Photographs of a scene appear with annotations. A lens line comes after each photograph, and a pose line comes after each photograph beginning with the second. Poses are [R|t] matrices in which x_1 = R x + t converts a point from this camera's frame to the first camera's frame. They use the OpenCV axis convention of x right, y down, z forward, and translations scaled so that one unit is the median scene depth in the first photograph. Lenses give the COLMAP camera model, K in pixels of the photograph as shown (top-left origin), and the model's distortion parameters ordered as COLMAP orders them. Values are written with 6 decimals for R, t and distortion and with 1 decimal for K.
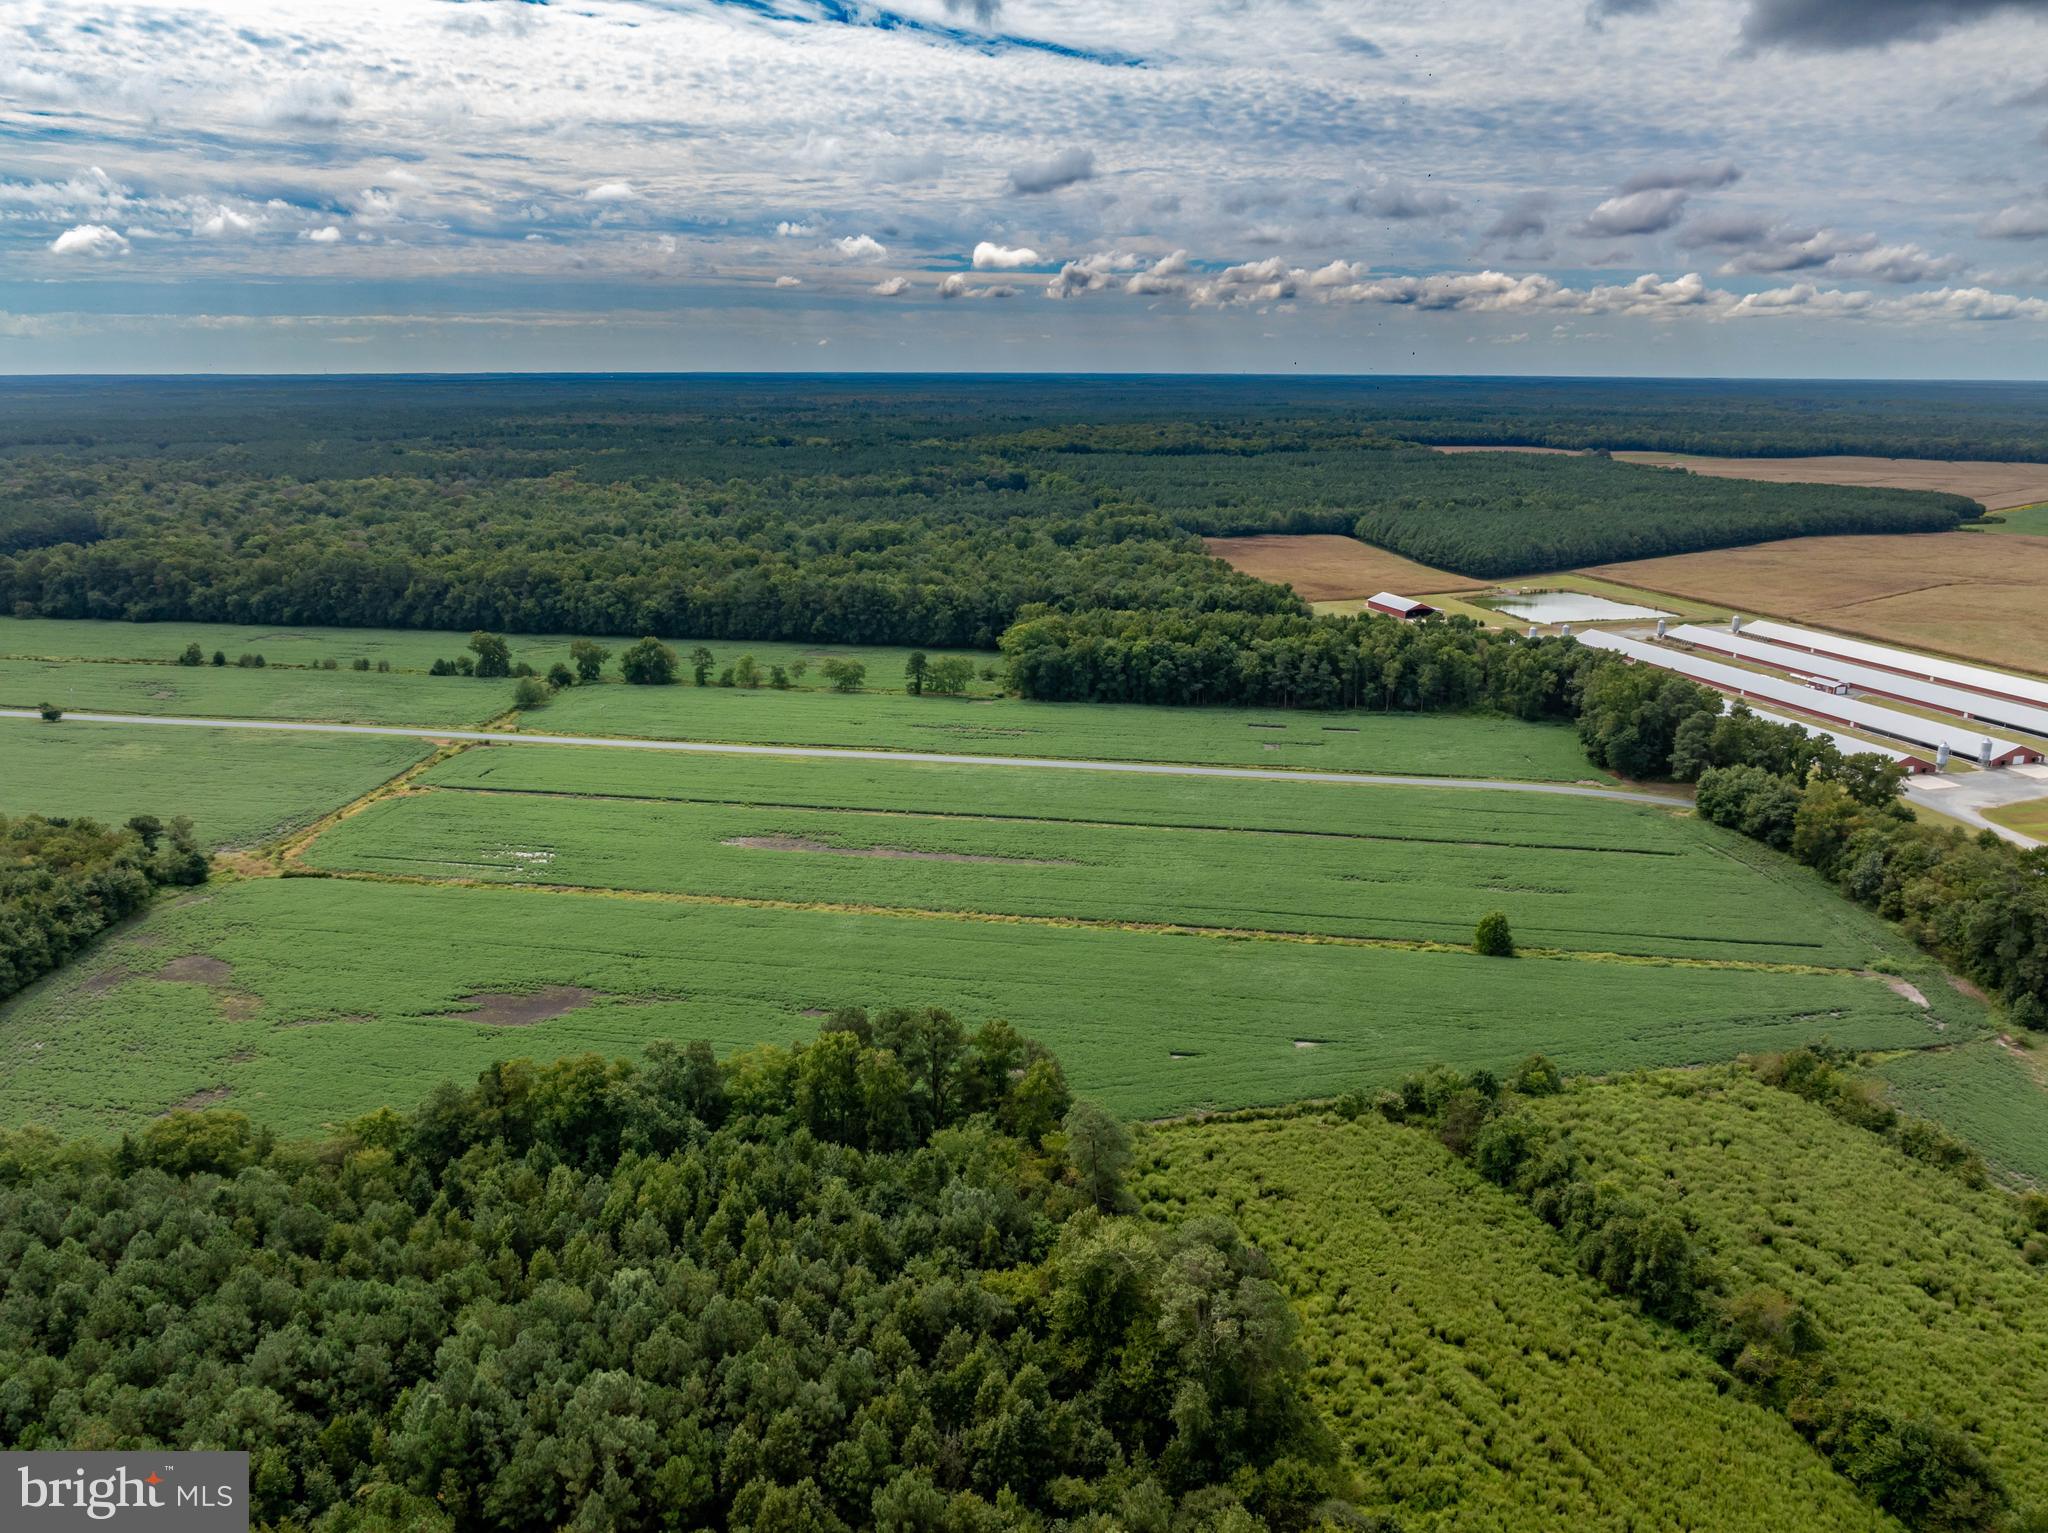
lens RADIAL K [[1438.0, 0, 1025.6], [0, 1438.0, 757.3], [0, 0, 1]] dist [-0.036013, 0.024869]
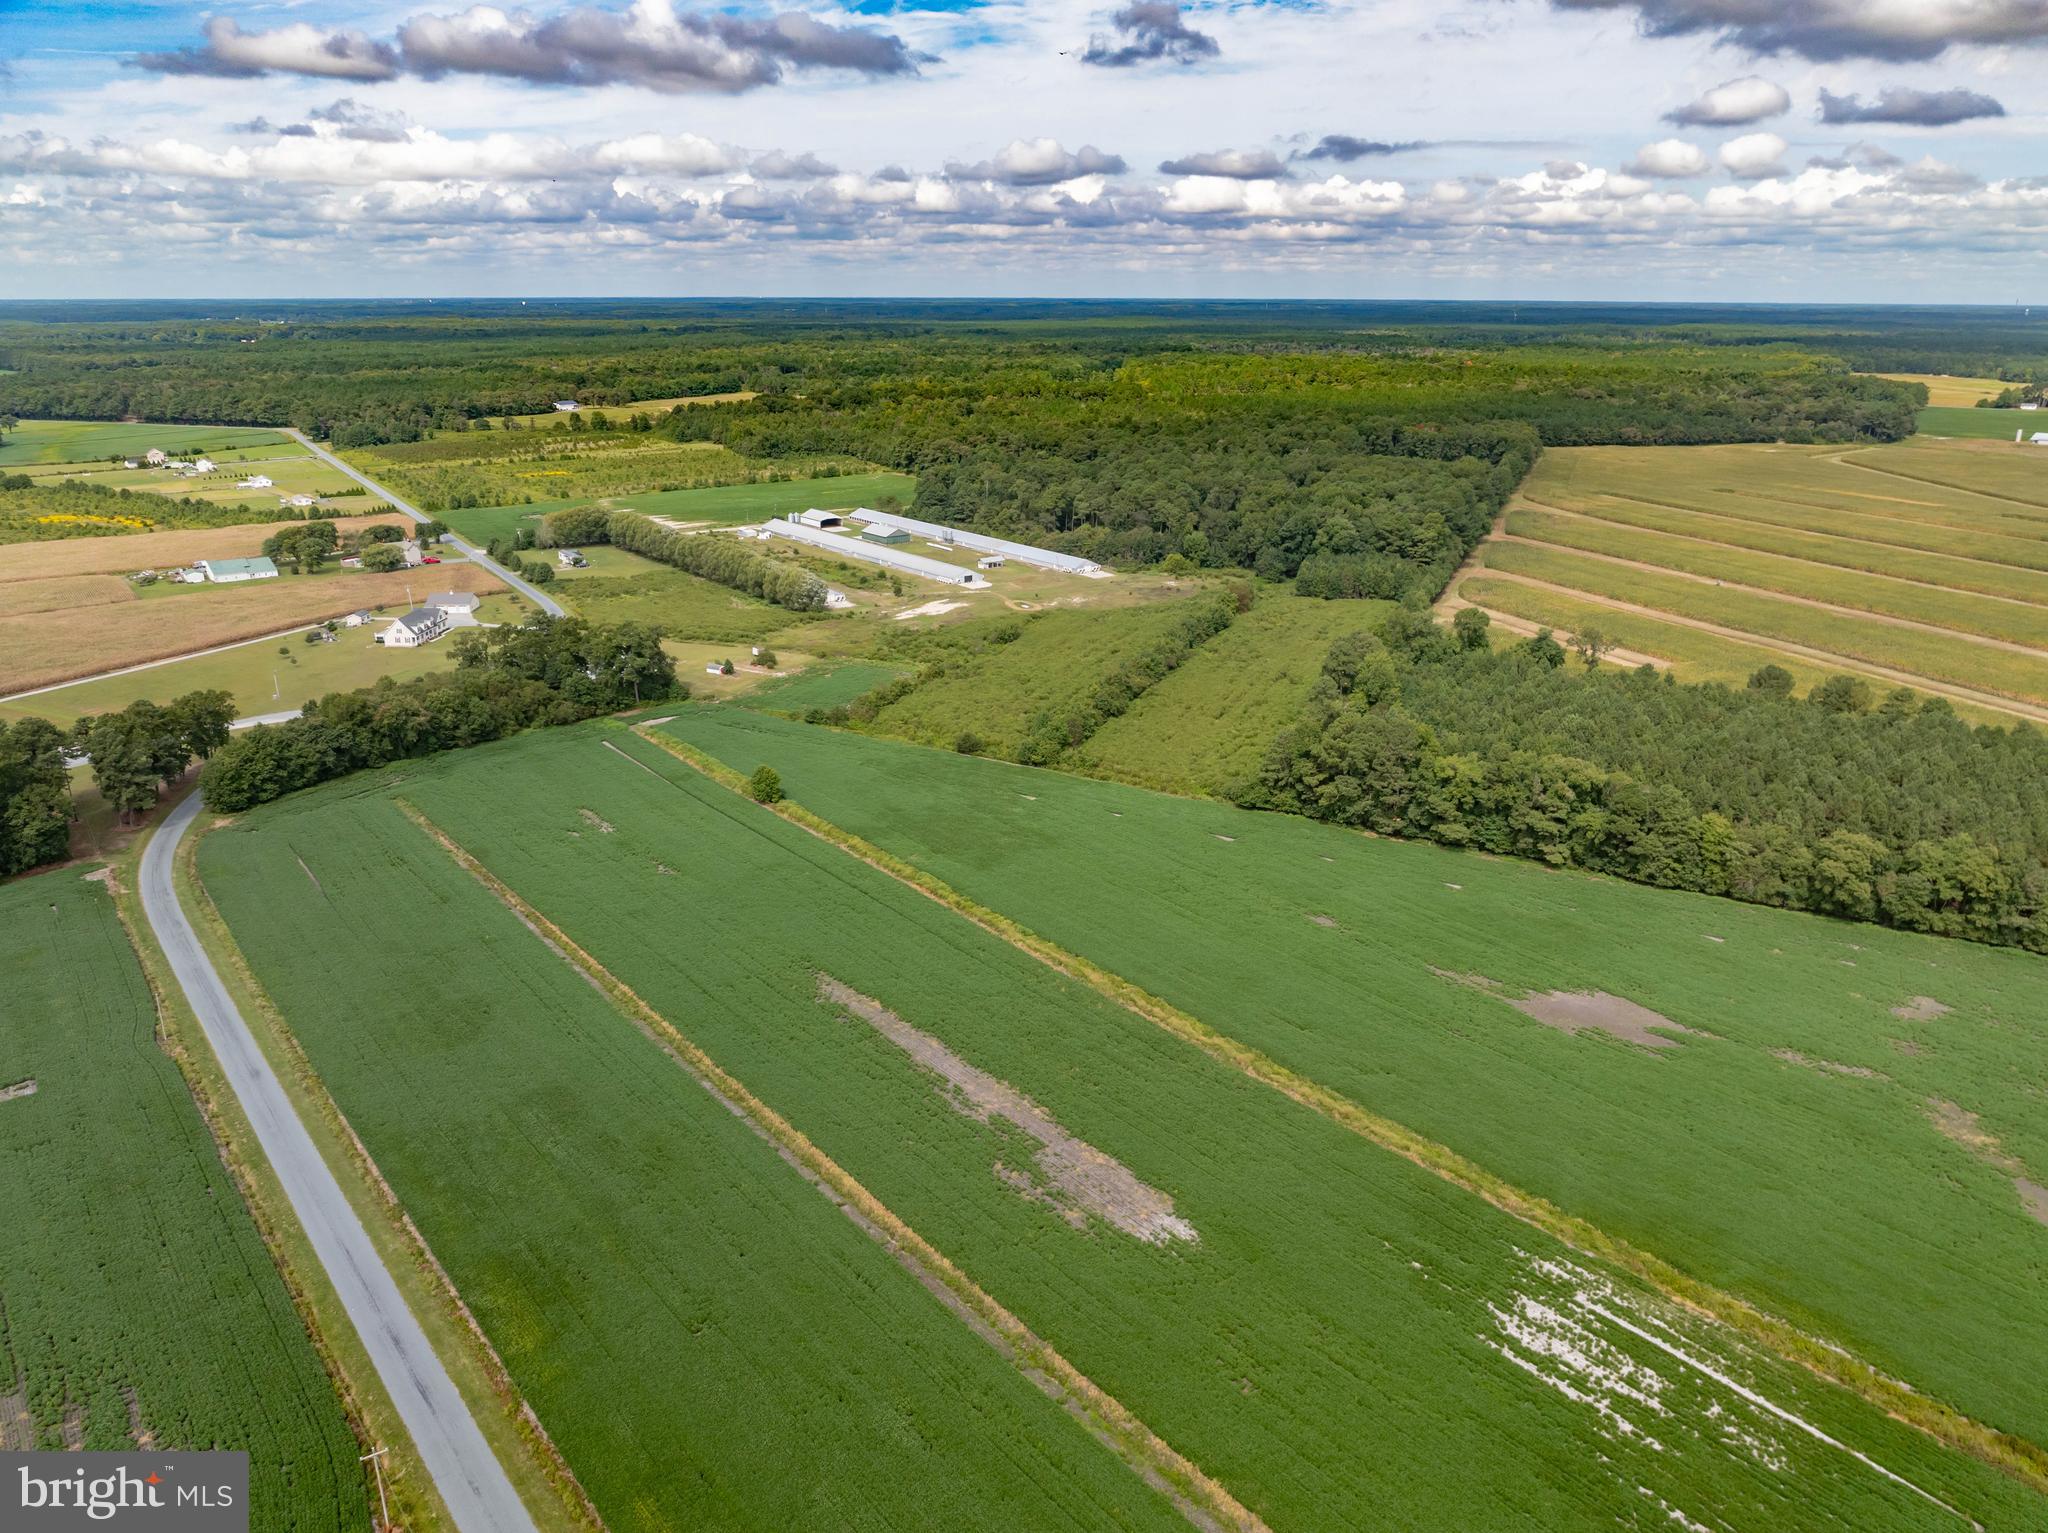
lens RADIAL K [[1438.0, 0, 1029.4], [0, 1438.0, 771.2], [0, 0, 1]] dist [-0.036013, 0.024869]
pose [[-0.749722, -0.214951, 0.625870, -0.315510], [0.169105, 0.852144, 0.495232, -0.240549], [-0.639782, 0.477124, -0.602522, 0.876720]]
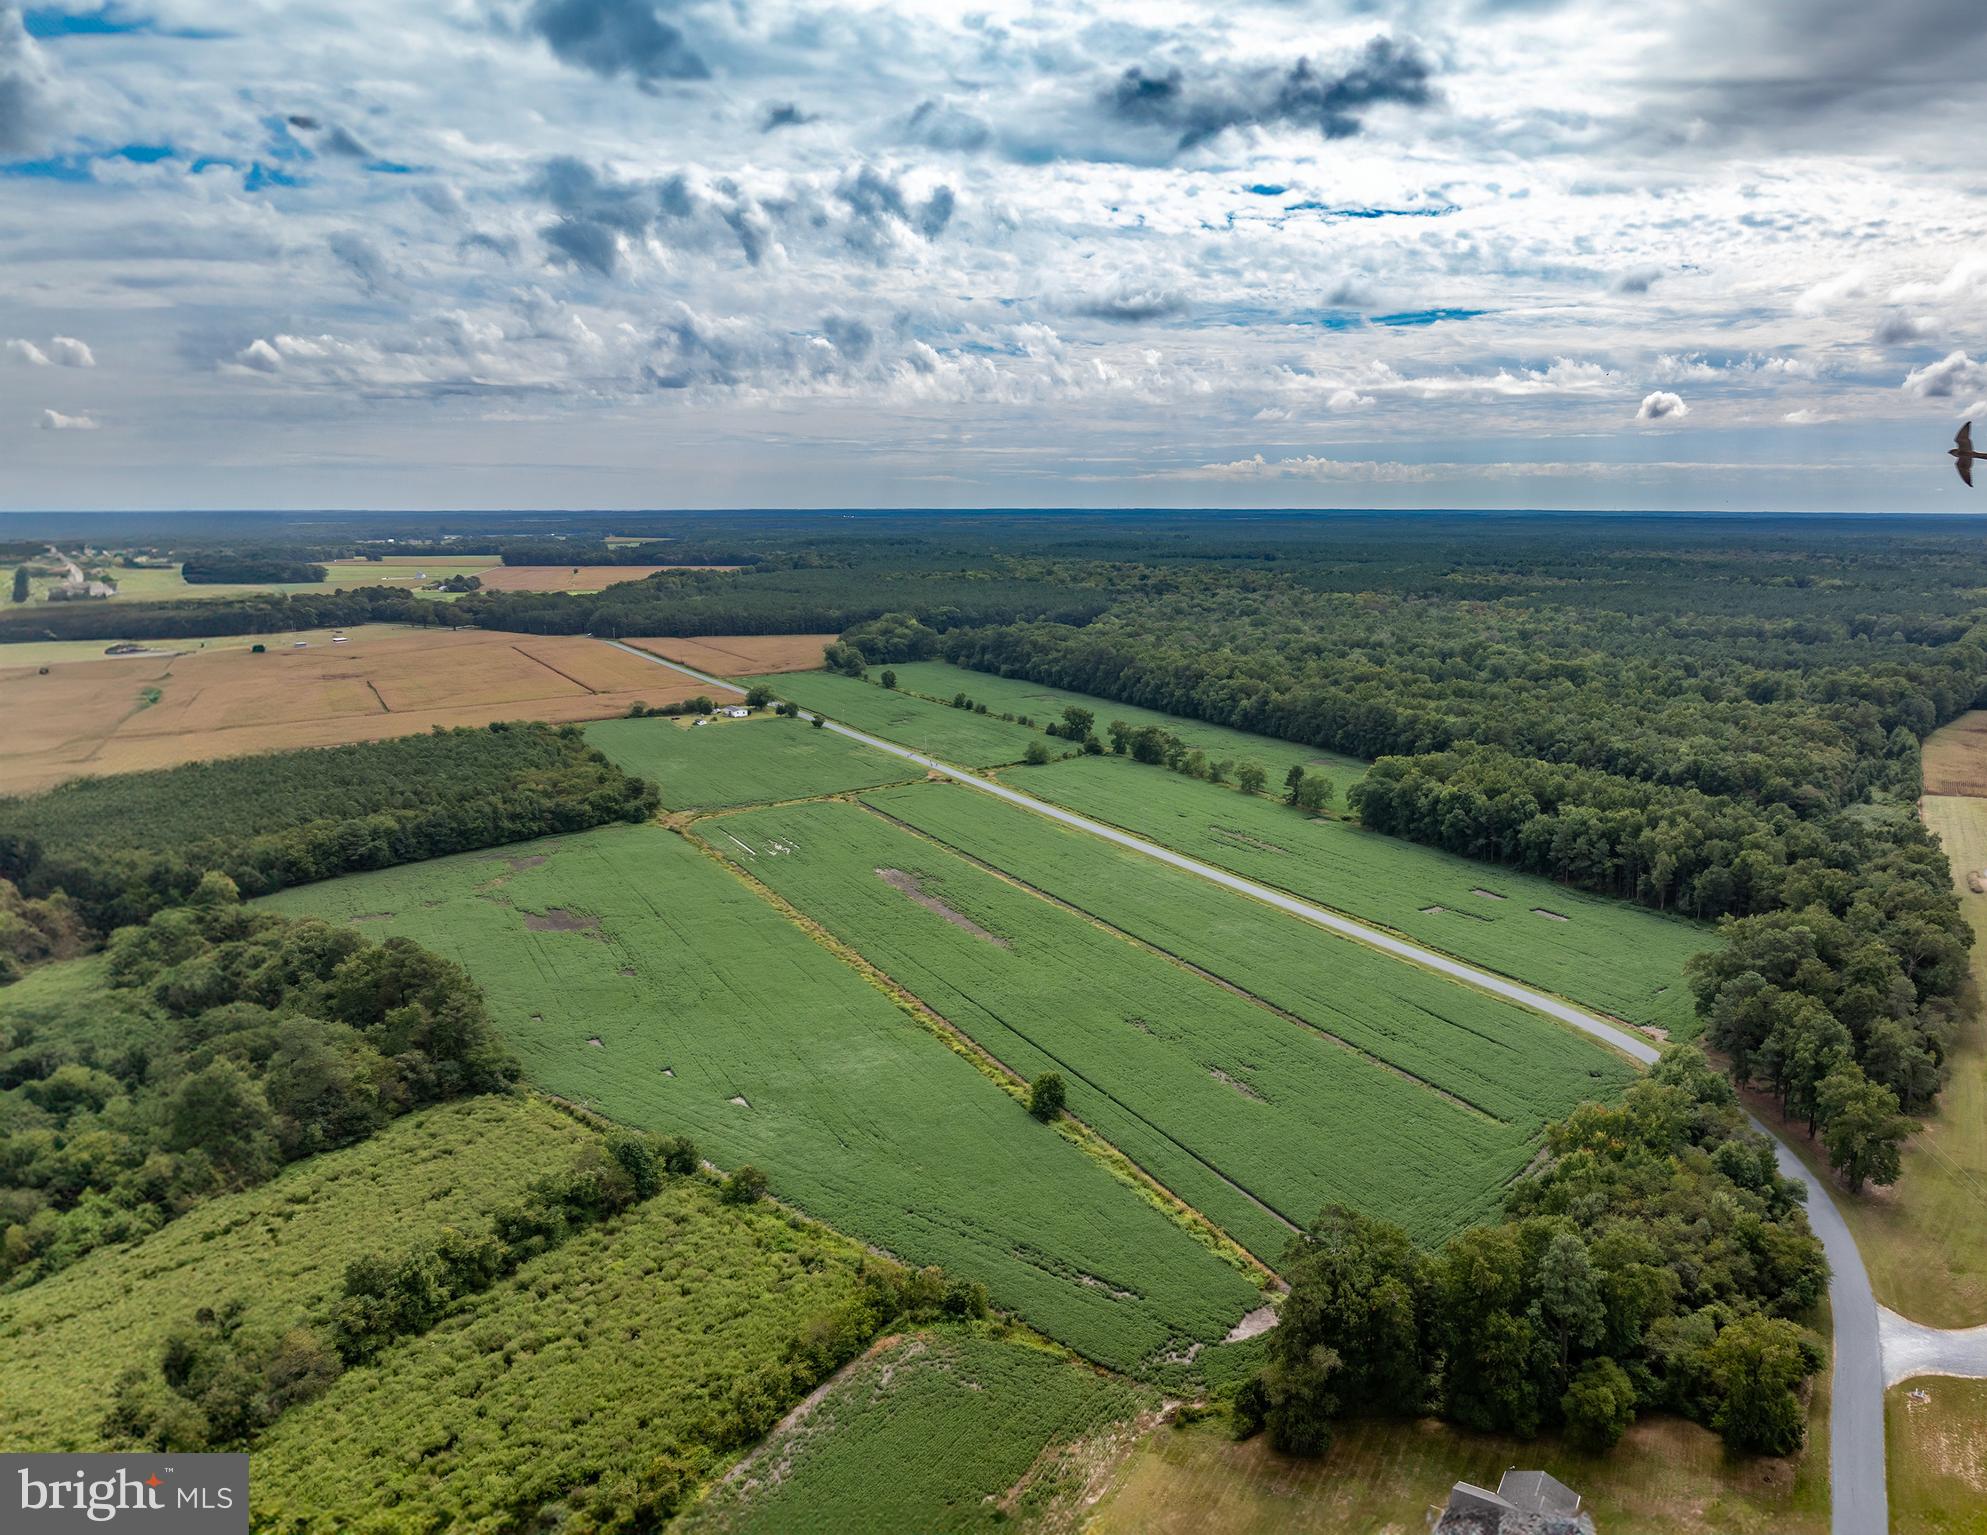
lens RADIAL K [[1271.3, 0, 1165.2], [0, 1271.3, 815.6], [0, 0, 1]] dist [-0.018571, -0.000726]
pose [[0.702896, 0.169784, -0.690732, 0.528159], [-0.188249, 0.980871, 0.049536, -0.065792], [0.685929, 0.095211, 0.721412, 0.234988]]
